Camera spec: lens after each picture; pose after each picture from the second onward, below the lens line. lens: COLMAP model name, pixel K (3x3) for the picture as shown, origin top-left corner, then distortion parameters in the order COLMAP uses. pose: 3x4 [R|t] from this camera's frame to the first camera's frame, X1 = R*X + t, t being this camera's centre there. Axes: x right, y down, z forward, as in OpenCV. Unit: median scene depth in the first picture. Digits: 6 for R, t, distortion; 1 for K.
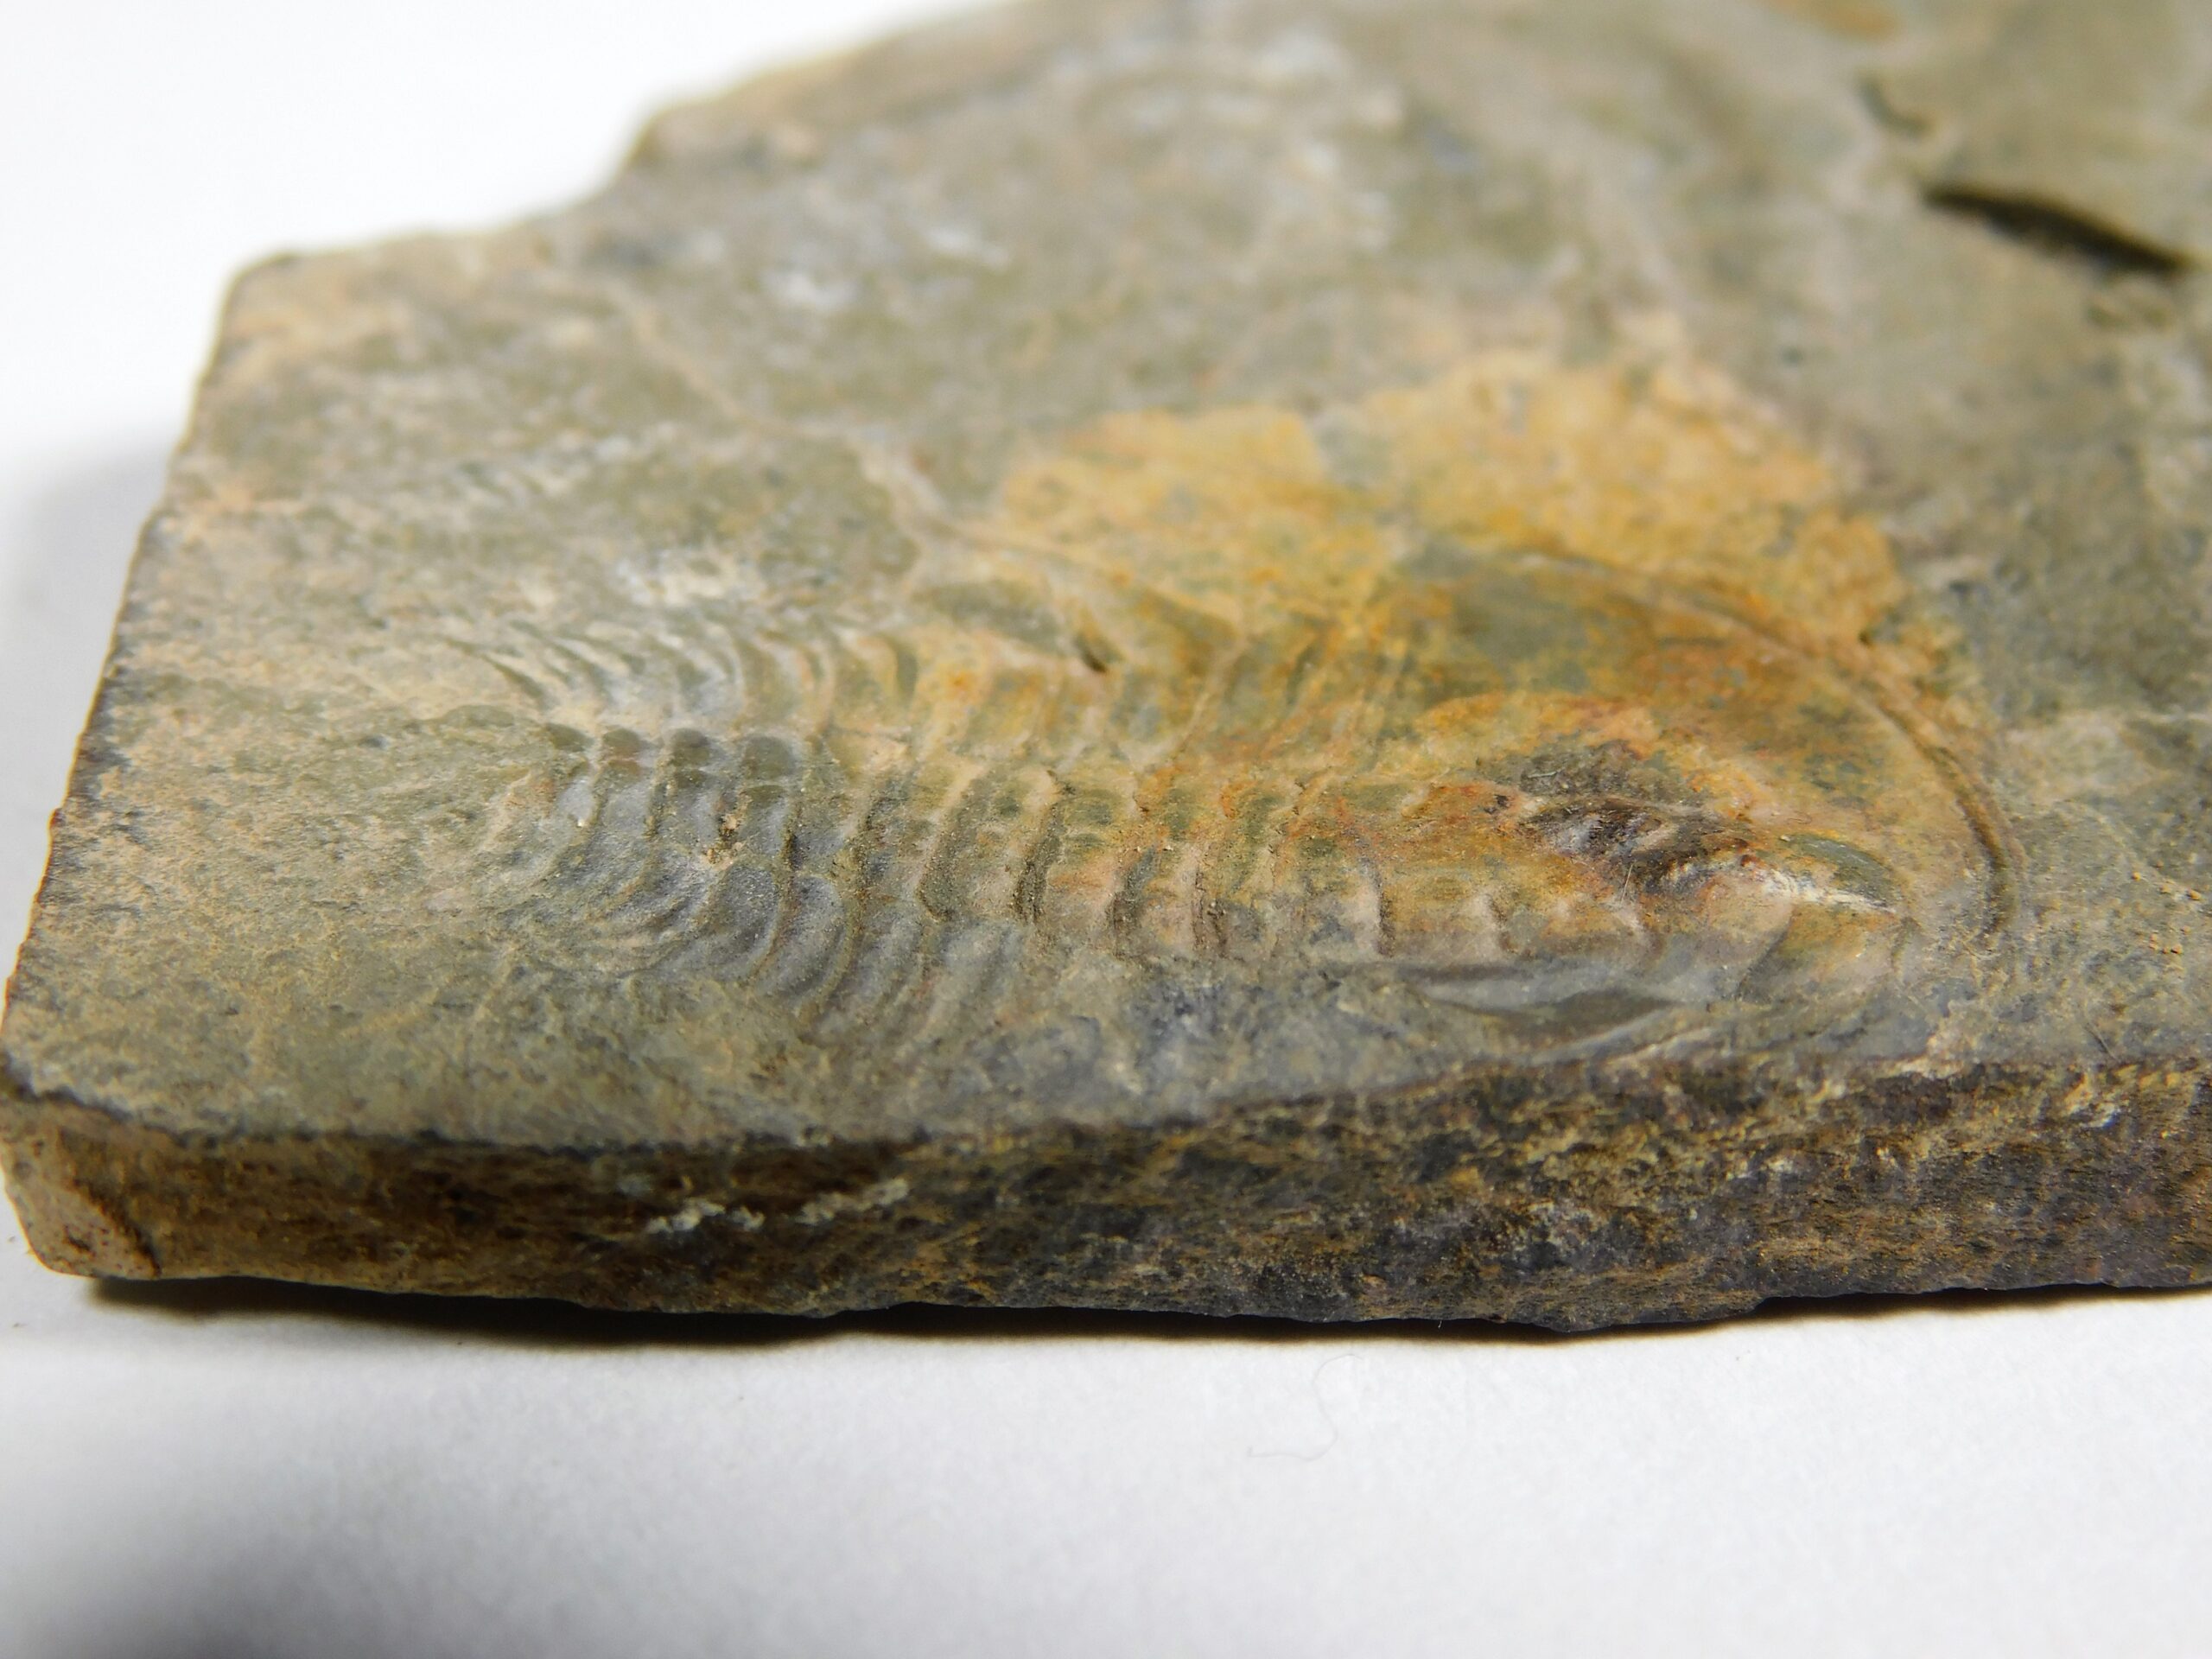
lens RADIAL K [[6903.8, 0, 1106.0], [0, 6903.8, 829.5], [0, 0, 1]] dist [-0.461137, -1.031459]
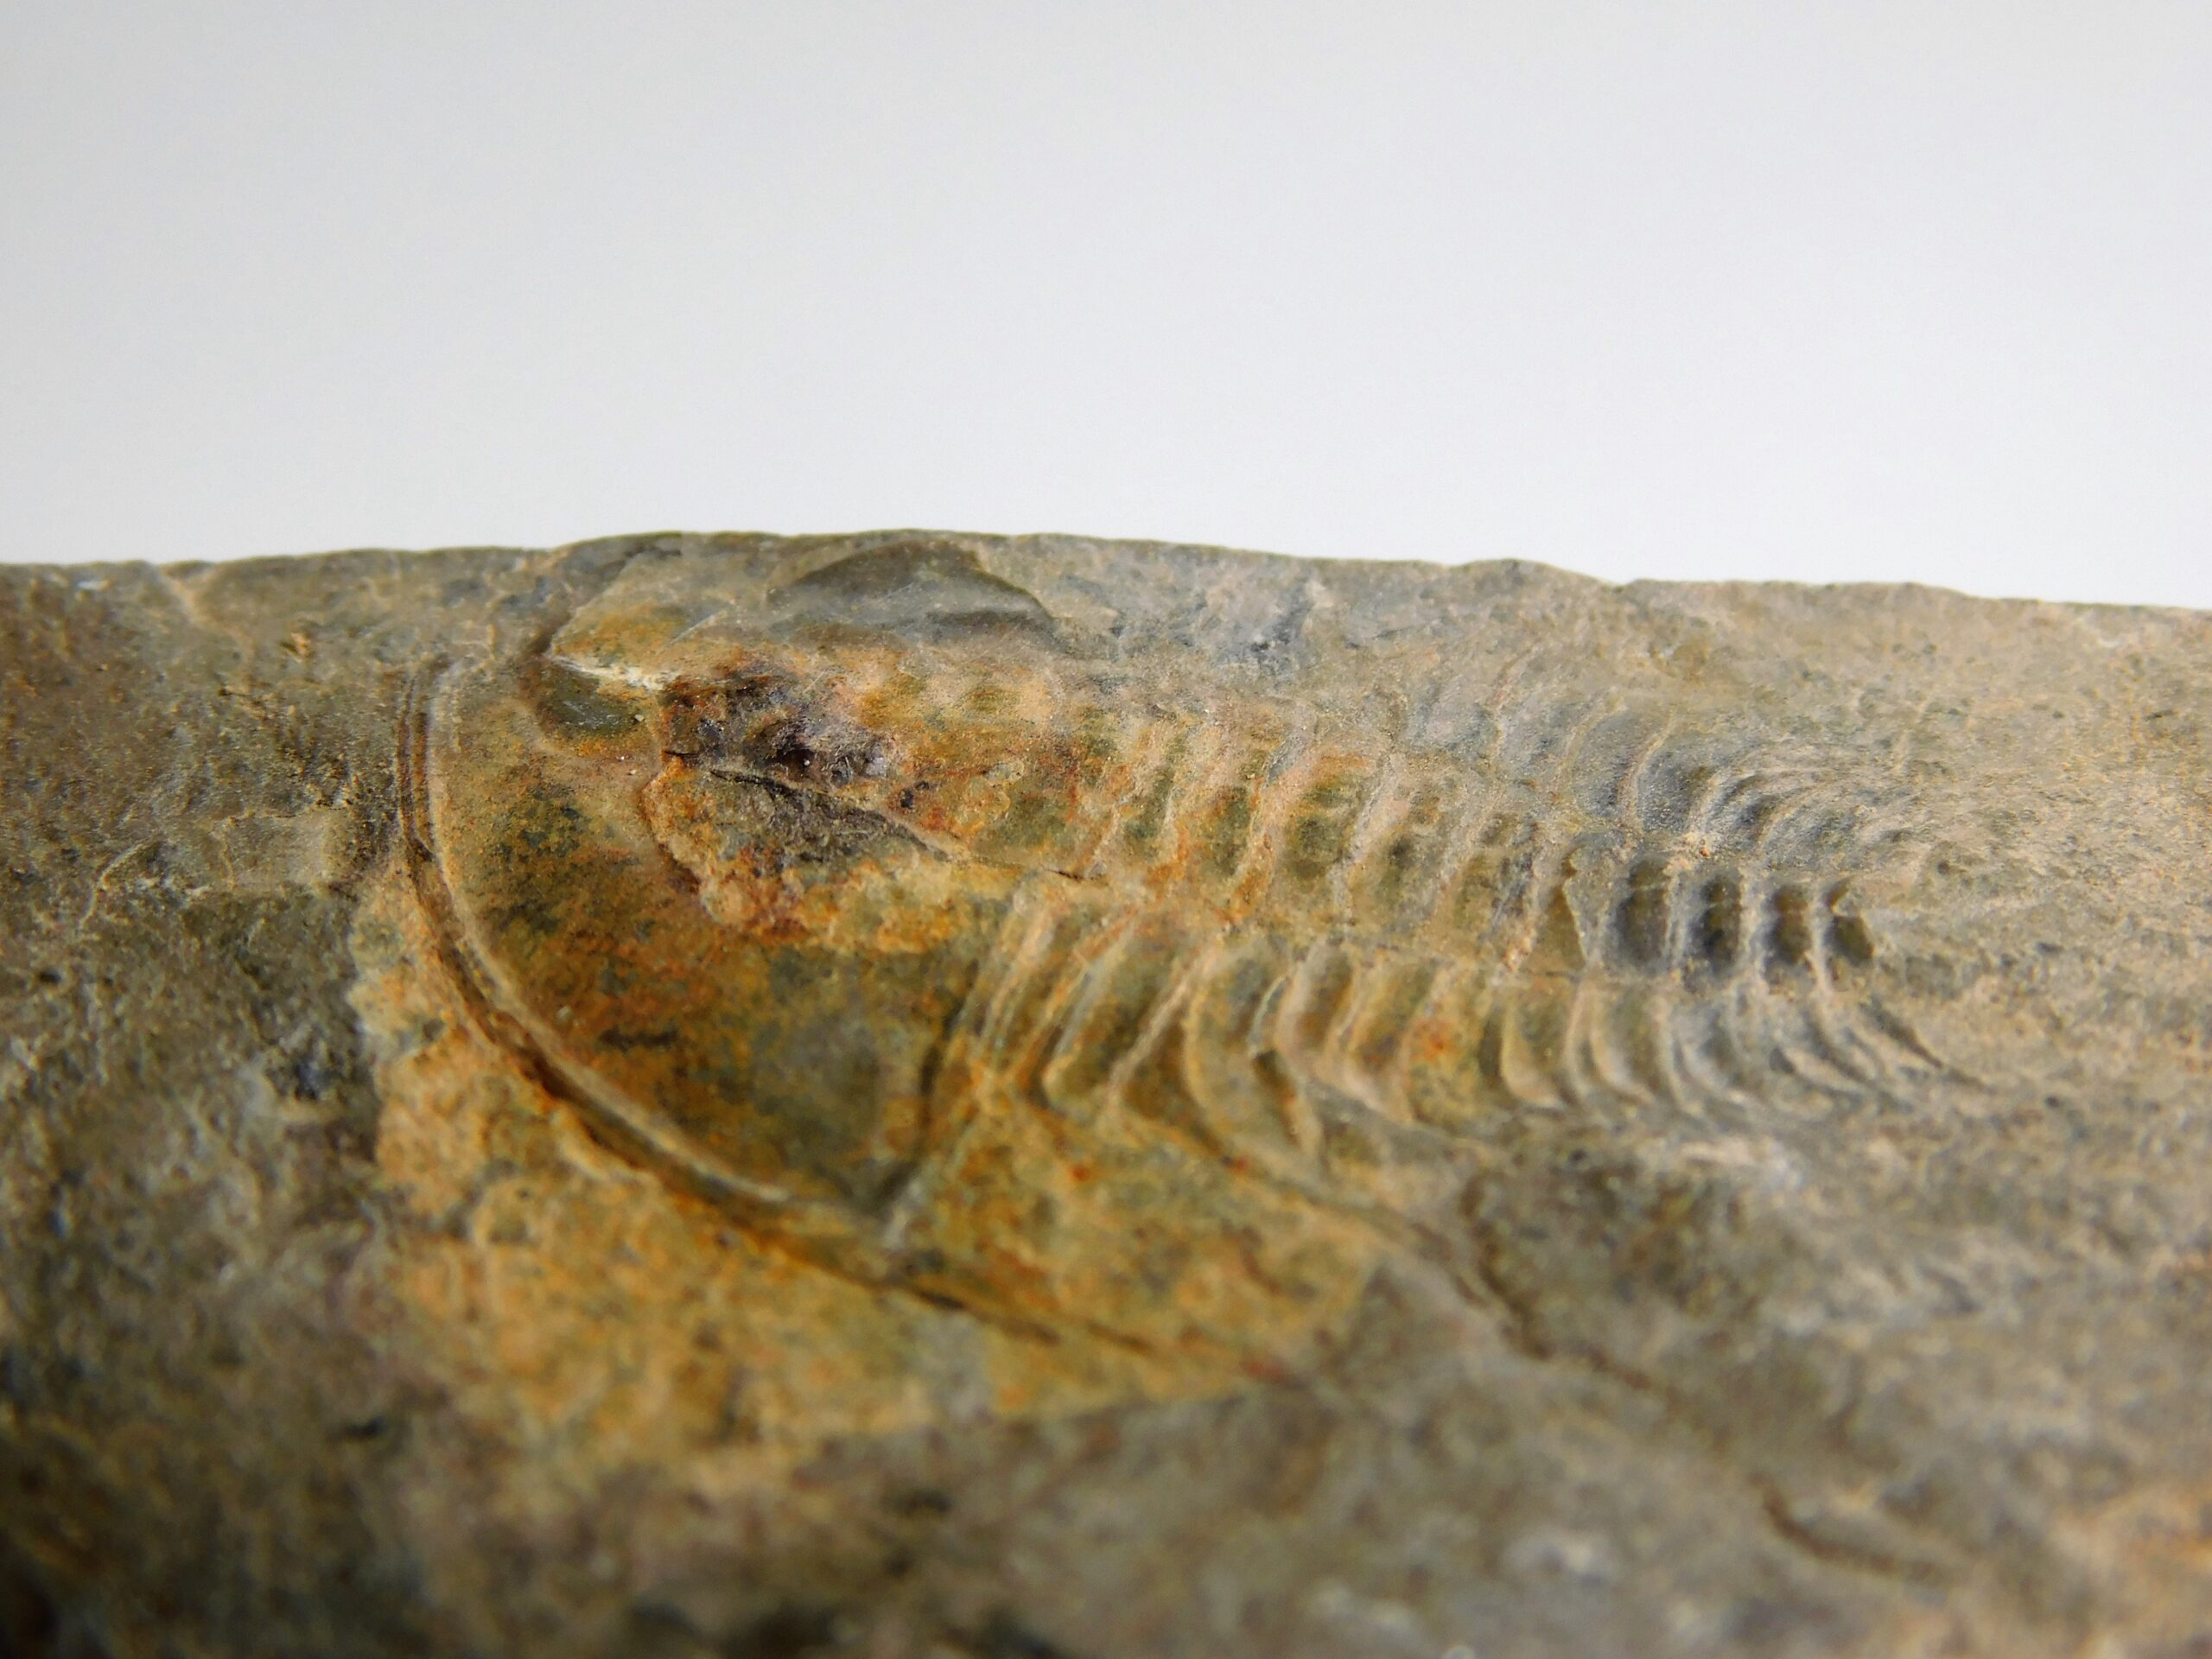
lens RADIAL K [[6903.8, 0, 1106.0], [0, 6903.8, 829.5], [0, 0, 1]] dist [-0.461137, -1.031459]
pose [[-0.991822, -0.112356, 0.060545, -0.031328], [0.043721, 0.146578, 0.988232, -0.978481], [-0.119909, 0.982797, -0.140467, 1.137509]]
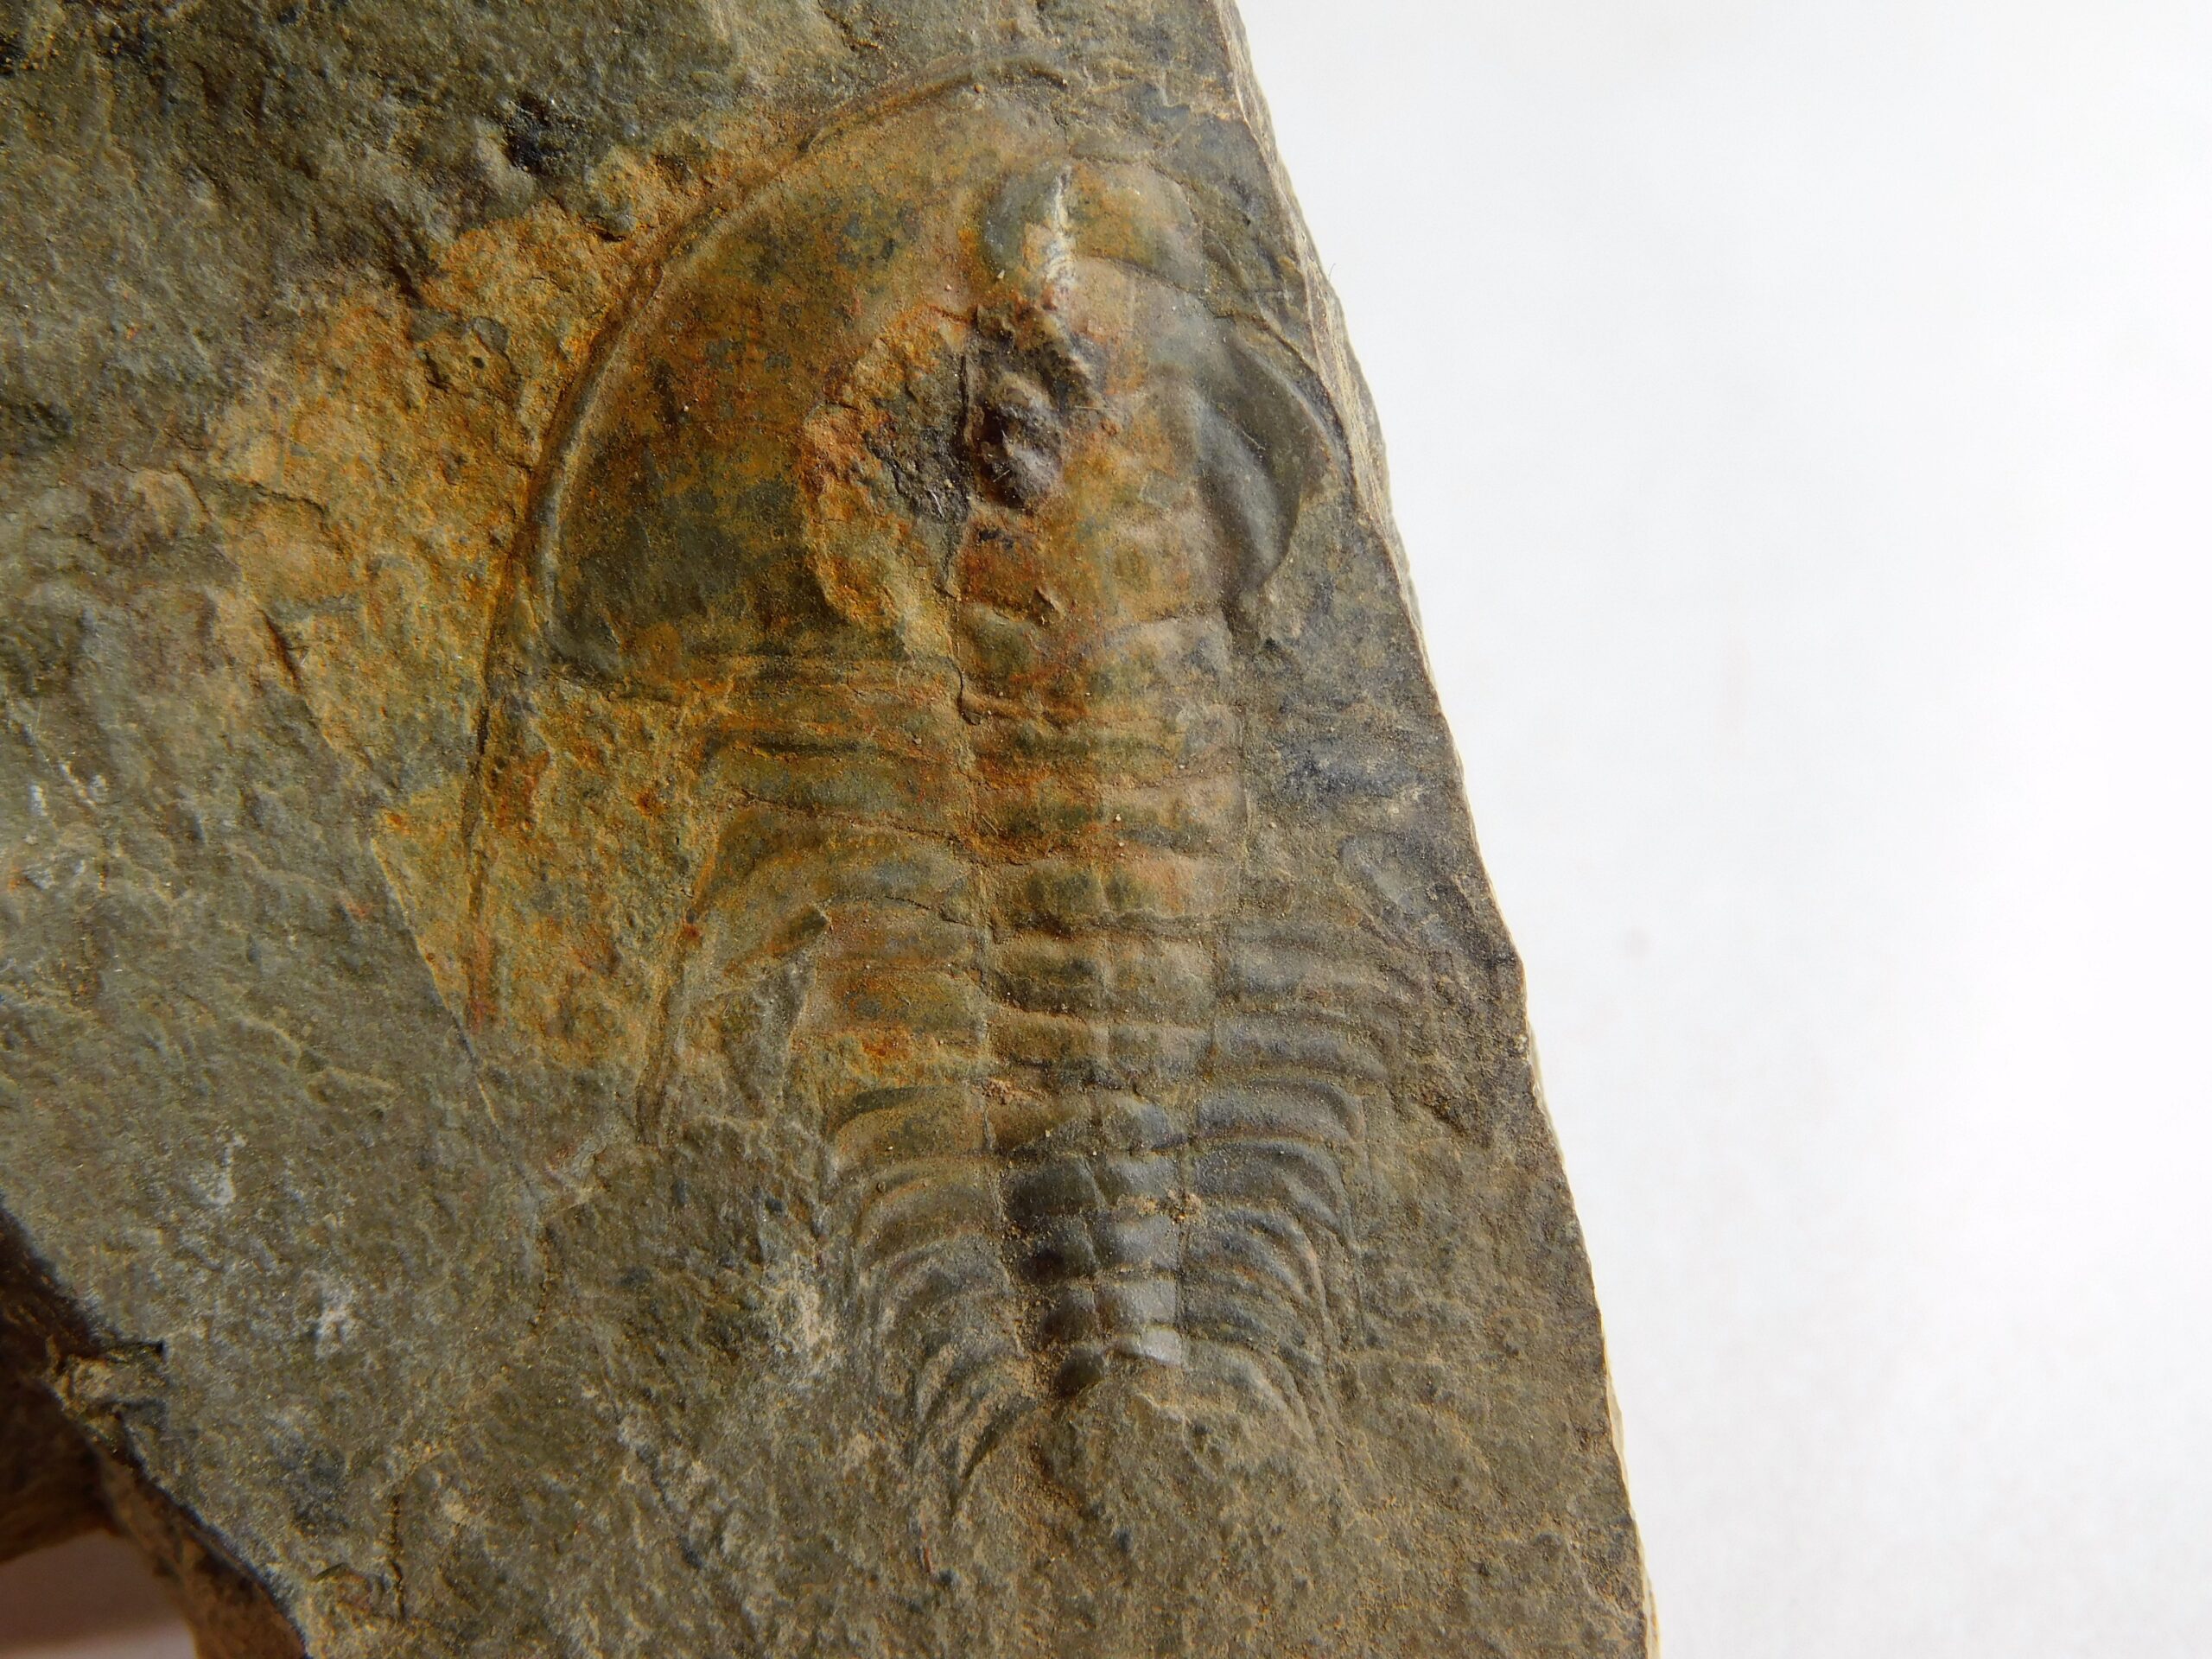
lens RADIAL K [[6903.8, 0, 1106.0], [0, 6903.8, 829.5], [0, 0, 1]] dist [-0.461137, -1.031459]
pose [[-0.184761, -0.975865, -0.116408, 0.135966], [0.648590, -0.210065, 0.731576, -0.805761], [-0.738373, 0.059665, 0.671748, 0.248408]]
